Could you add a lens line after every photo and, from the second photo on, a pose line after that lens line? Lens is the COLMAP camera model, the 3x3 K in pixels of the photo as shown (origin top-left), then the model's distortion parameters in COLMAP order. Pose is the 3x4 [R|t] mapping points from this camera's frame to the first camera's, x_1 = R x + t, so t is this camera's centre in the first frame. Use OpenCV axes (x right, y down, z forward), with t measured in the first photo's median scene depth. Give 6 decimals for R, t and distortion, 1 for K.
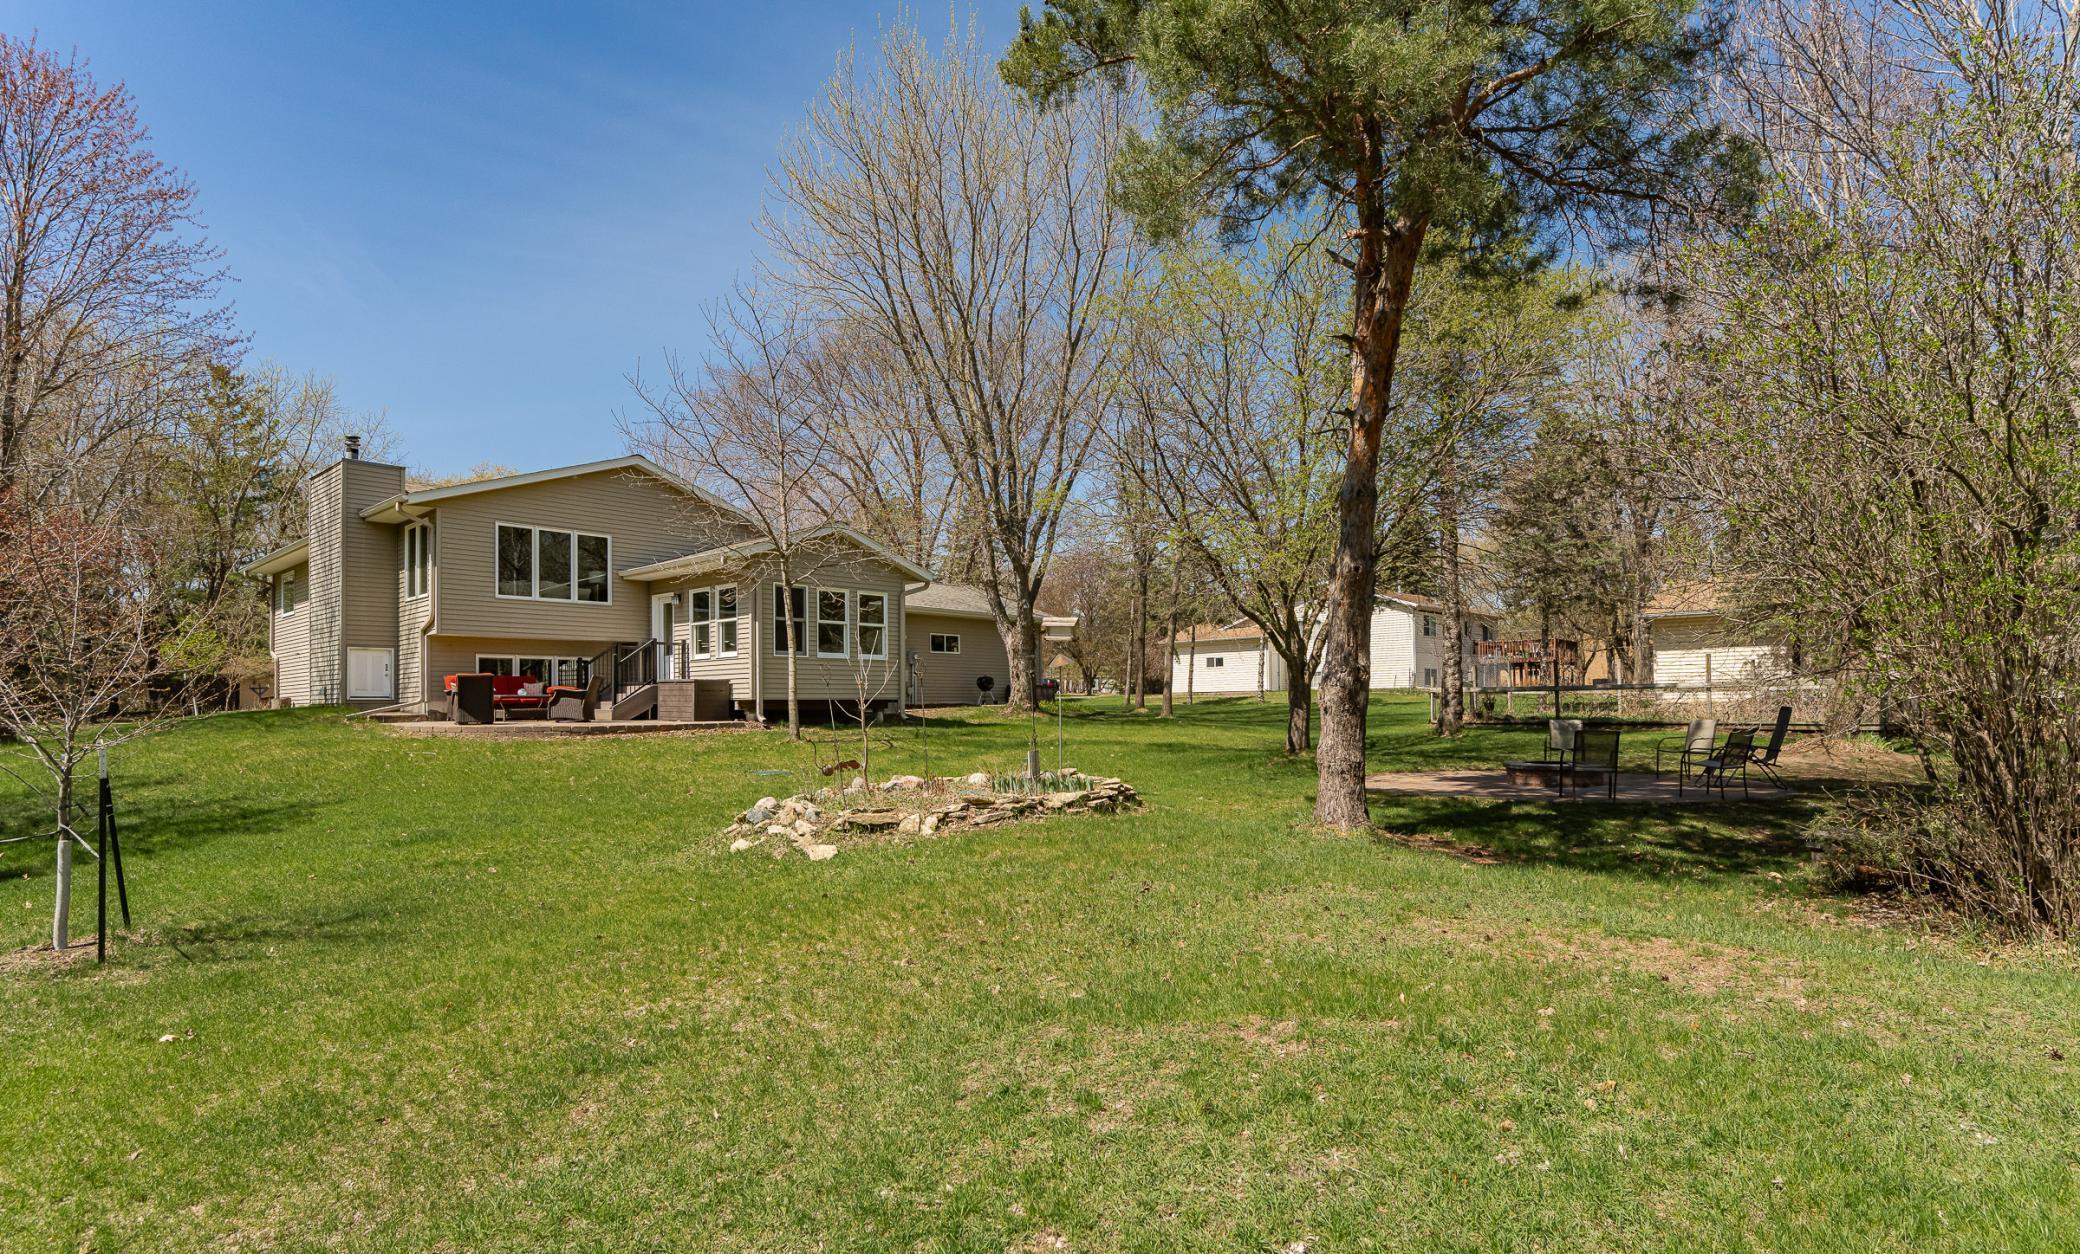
lens RADIAL K [[1059.6, 0, 1047.3], [0, 1059.6, 697.7], [0, 0, 1]] dist [0.000322, -0.000345]
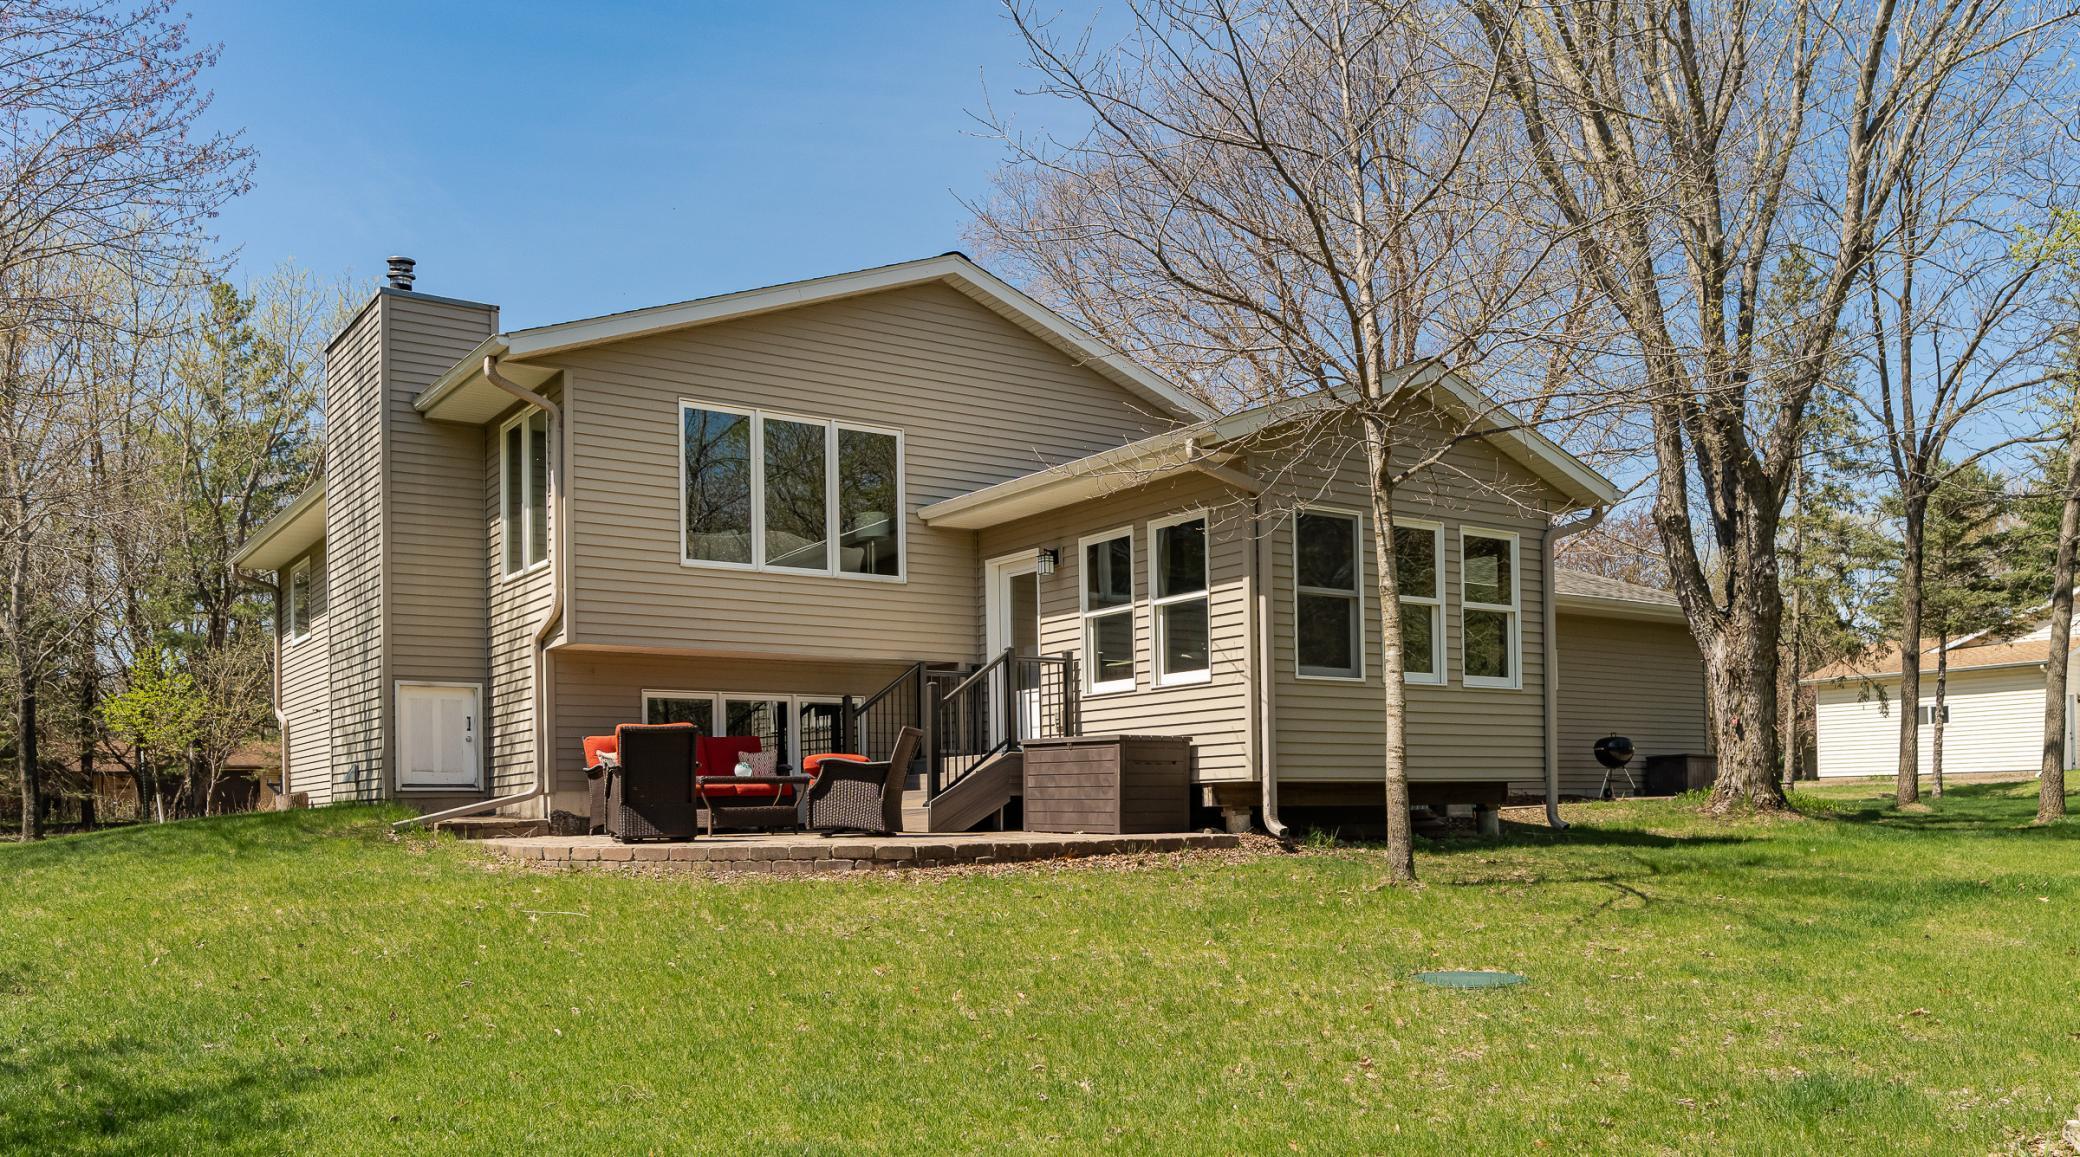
lens RADIAL K [[1689.8, 0, 1042.2], [0, 1689.8, 812.7], [0, 0, 1]] dist [0.000034, -0.003494]
pose [[0.974867, -0.005609, -0.222717, -0.204533], [0.007758, 0.999931, 0.008774, 0.007300], [0.222653, -0.010282, 0.974844, 0.318341]]
